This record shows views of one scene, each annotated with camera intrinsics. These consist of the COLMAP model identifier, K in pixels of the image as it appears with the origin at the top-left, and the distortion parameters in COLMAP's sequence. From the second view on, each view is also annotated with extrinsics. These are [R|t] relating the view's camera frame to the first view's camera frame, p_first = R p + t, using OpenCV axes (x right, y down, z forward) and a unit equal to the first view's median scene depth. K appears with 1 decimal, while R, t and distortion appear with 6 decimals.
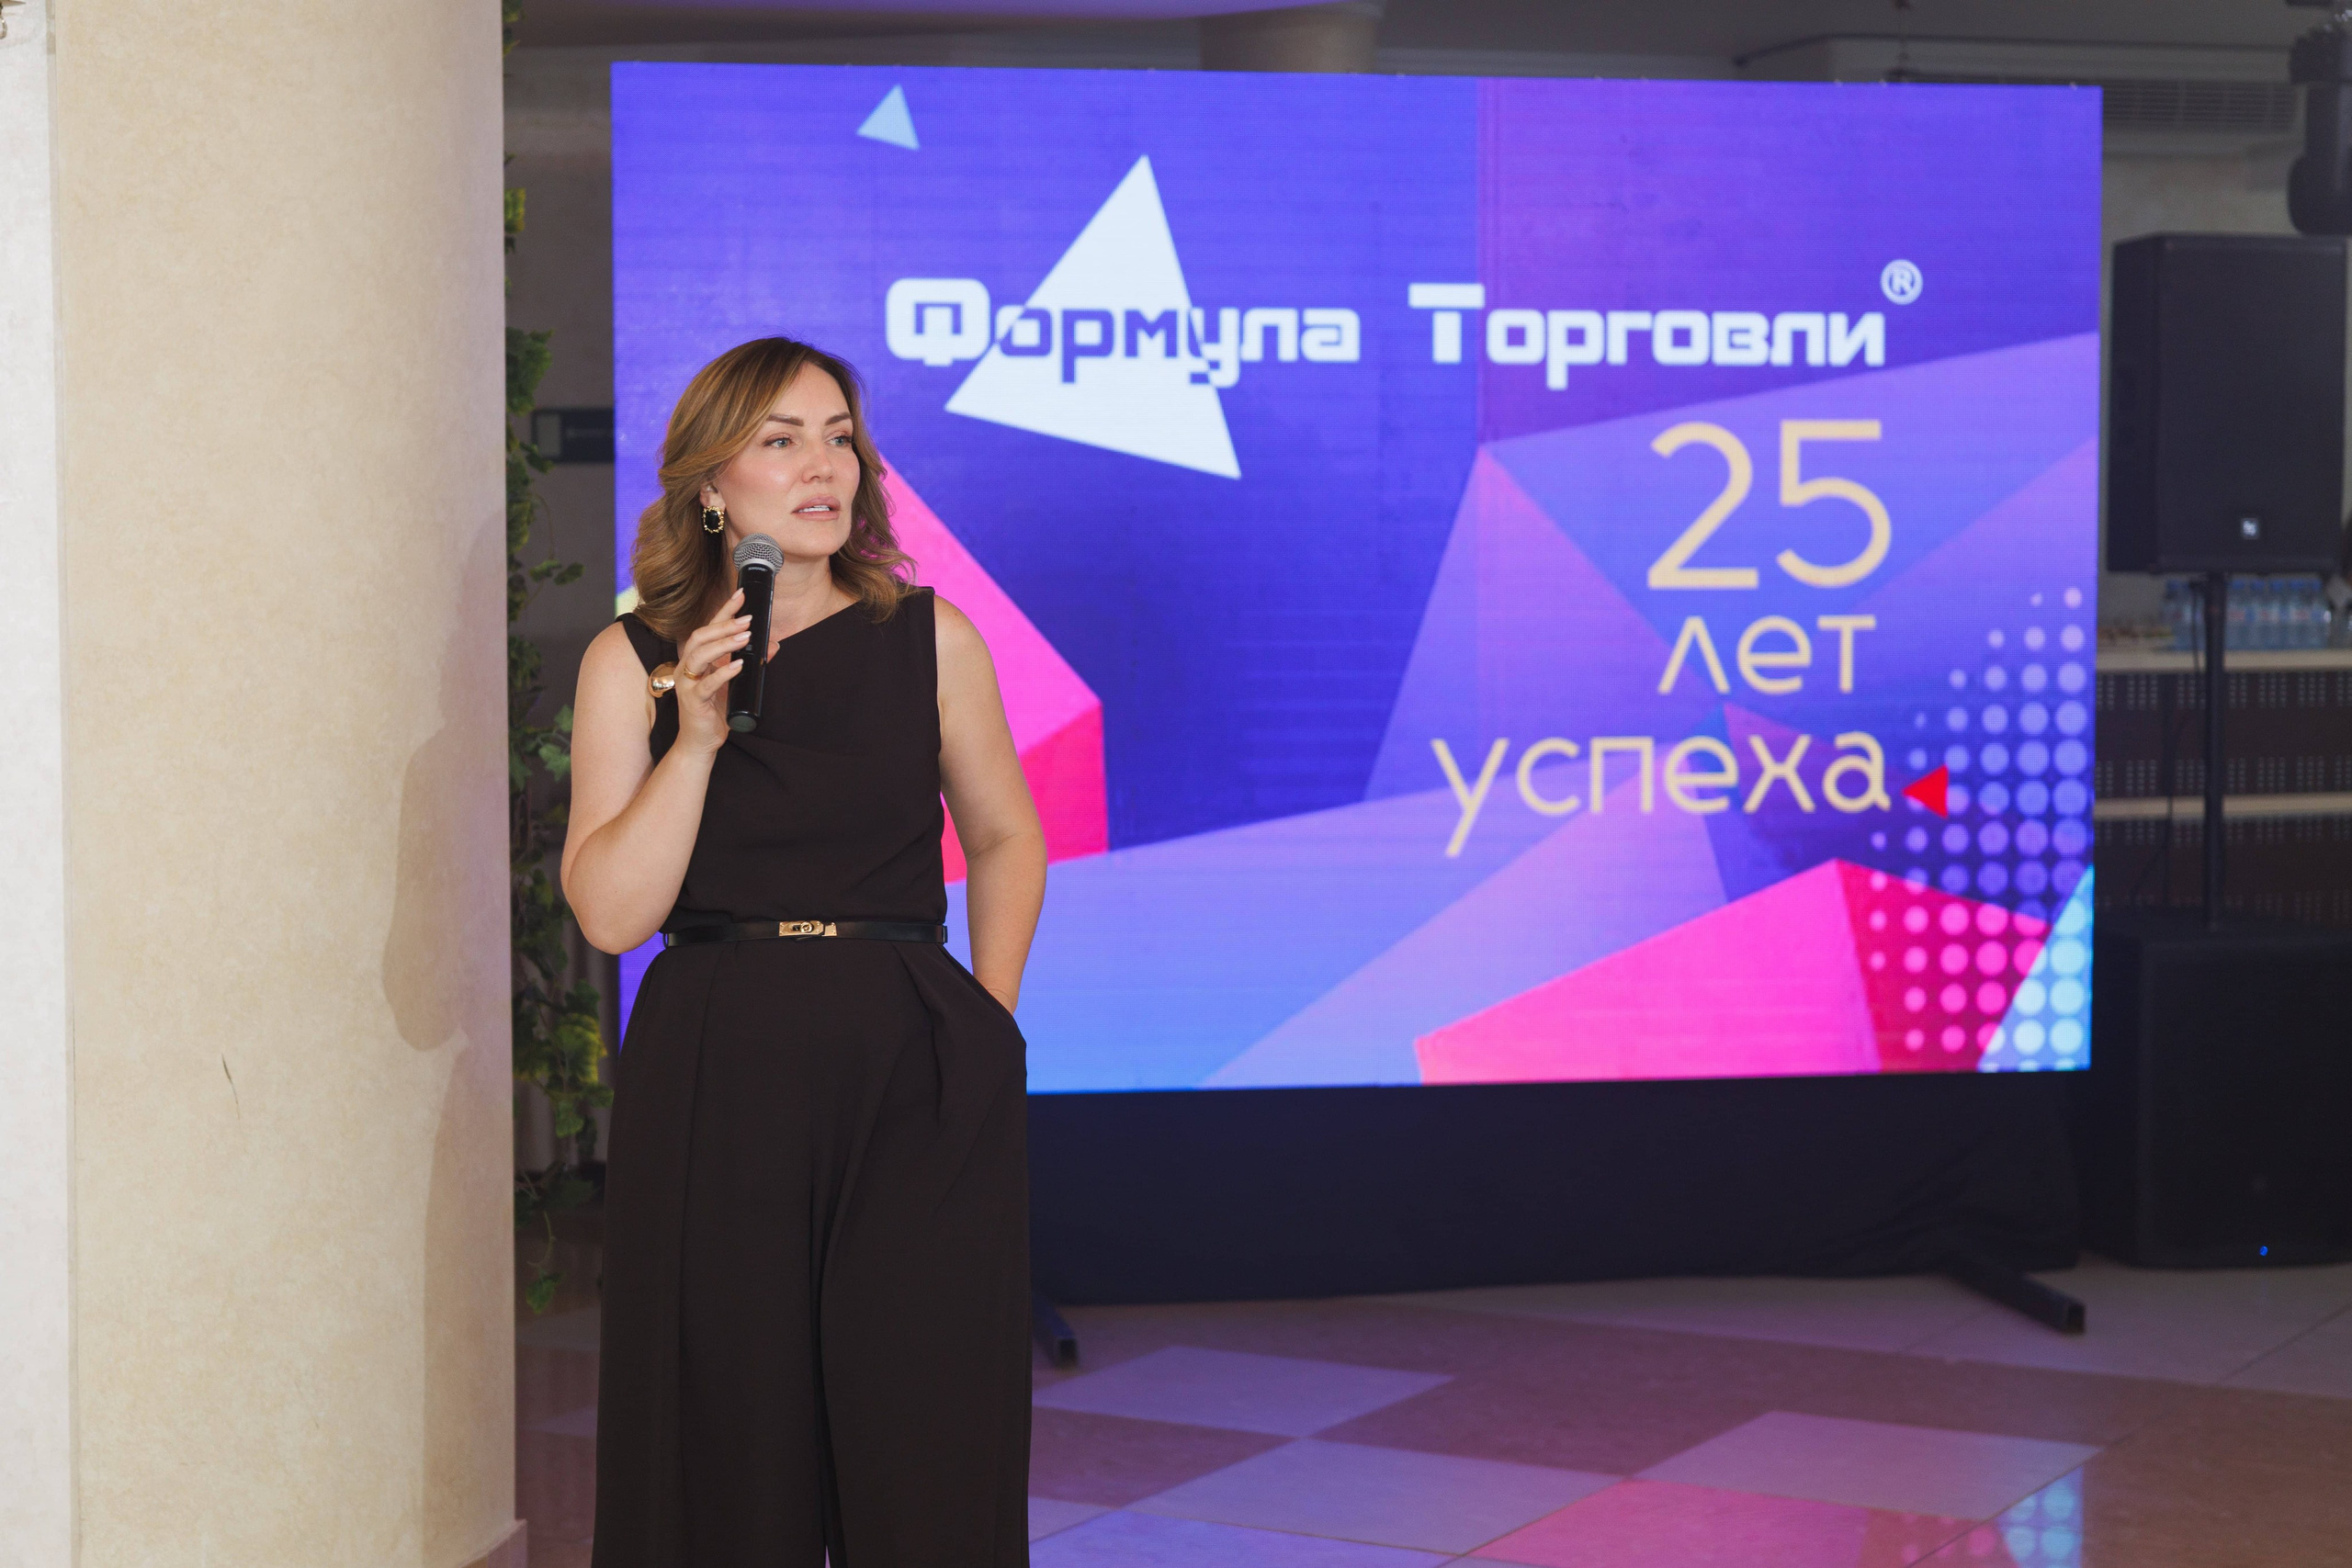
lens RADIAL K [[4249.8, 0, 1212.8], [0, 4249.8, 790.0], [0, 0, 1]] dist [0.042373, 0.000000]
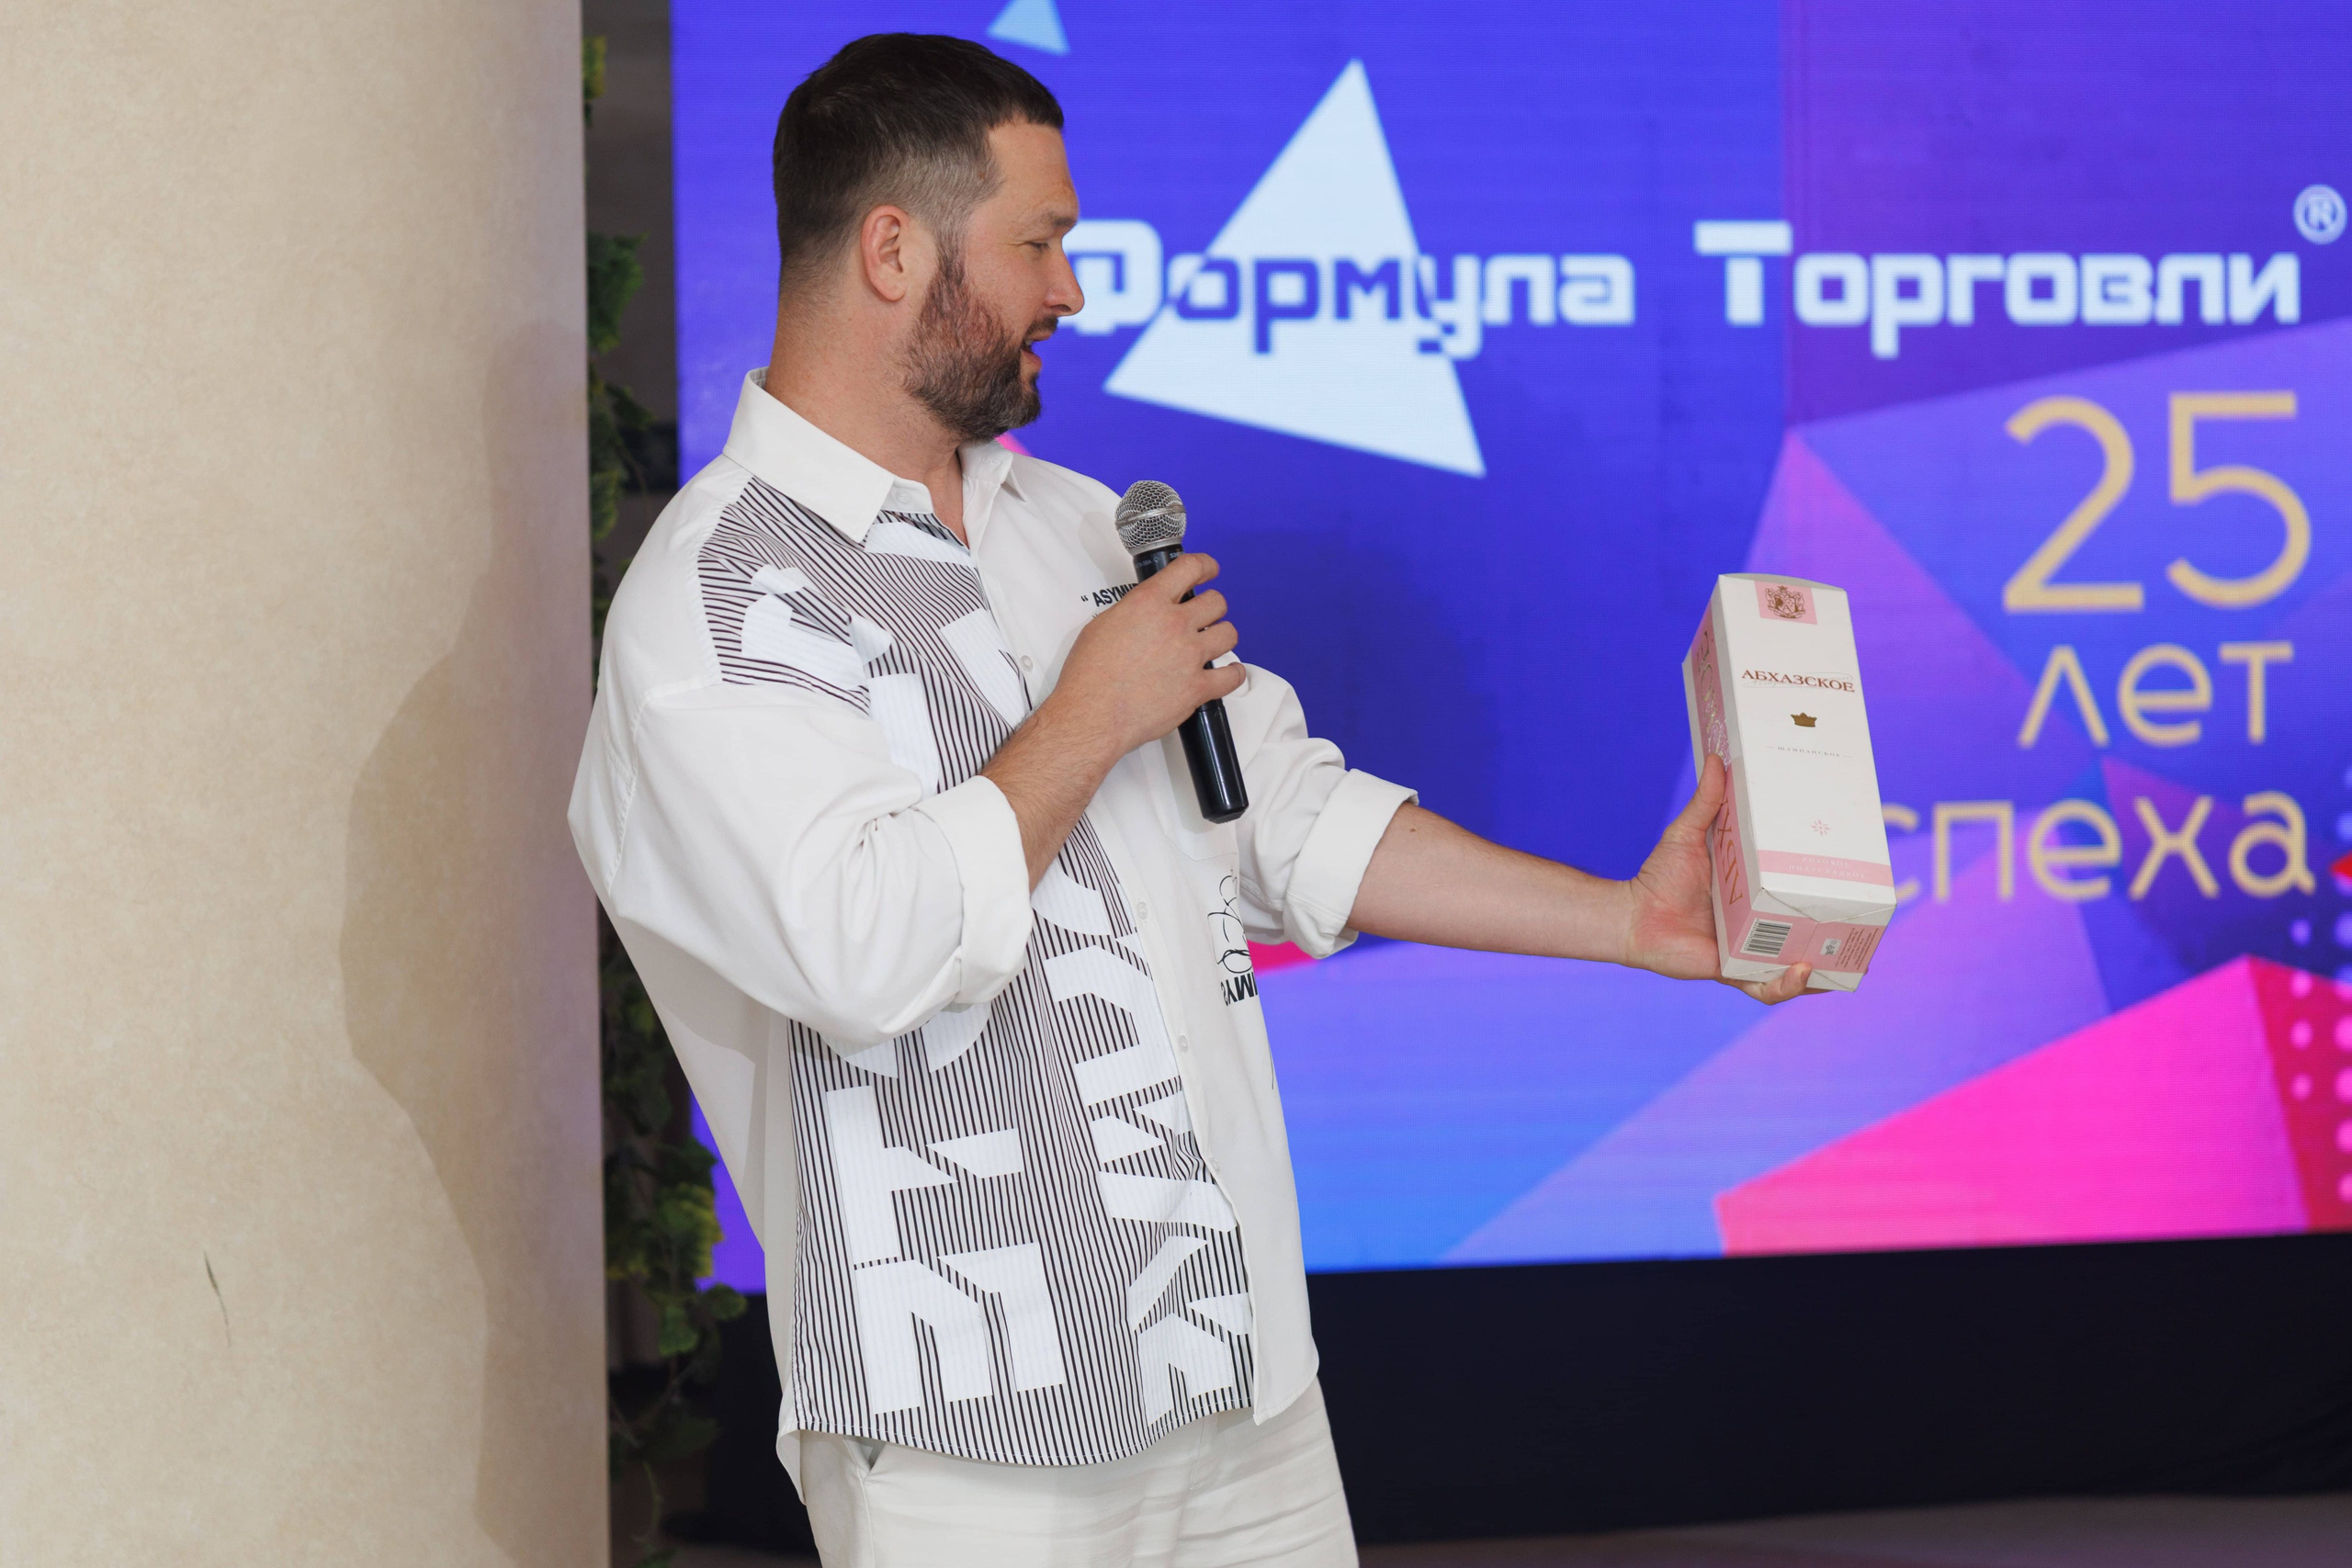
lens RADIAL K [[4517.5, 0, 1192.6], [0, 4517.5, 807.9], [0, 0, 1]] dist [0.038098, 0.000000]
pose [[0.999906, -0.013712, 0.000503, -0.047201], [0.013720, 0.999616, -0.024069, 0.006506], [-0.000172, 0.024074, 0.999710, 0.174490]]
